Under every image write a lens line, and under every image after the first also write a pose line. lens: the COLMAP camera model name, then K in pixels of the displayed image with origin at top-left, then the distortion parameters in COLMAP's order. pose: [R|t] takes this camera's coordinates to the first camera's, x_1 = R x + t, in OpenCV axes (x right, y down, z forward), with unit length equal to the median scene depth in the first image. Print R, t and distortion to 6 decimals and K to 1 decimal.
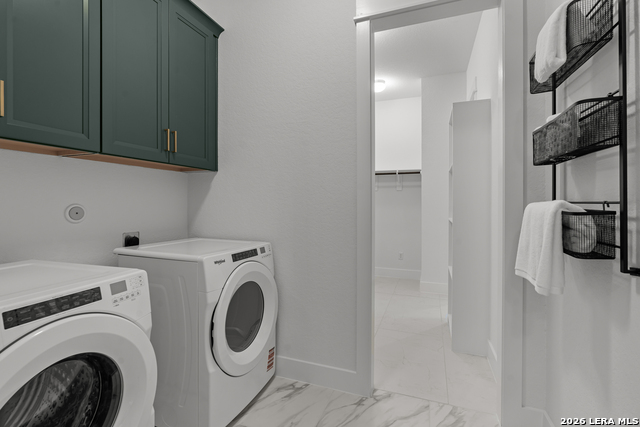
lens RADIAL K [[298.2, 0, 319.1], [0, 298.2, 207.7], [0, 0, 1]] dist [-0.000099, -0.000085]
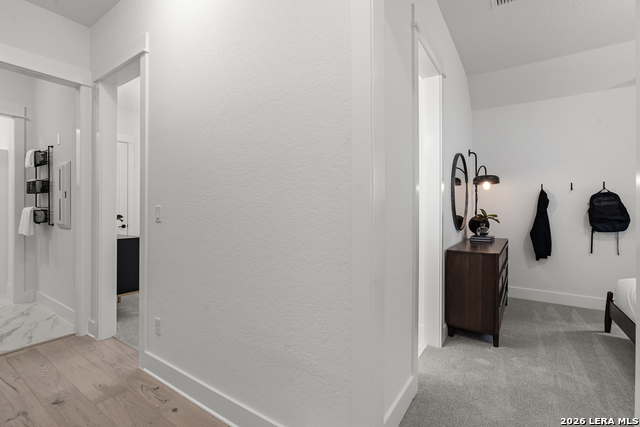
lens RADIAL K [[298.2, 0, 318.9], [0, 298.2, 210.8], [0, 0, 1]] dist [-0.000099, -0.000085]
pose [[0.246043, 0.000738, 0.969259, -1.343599], [0.002618, 0.999996, -0.001426, 0.028966], [-0.969255, 0.002888, 0.246040, -2.401412]]
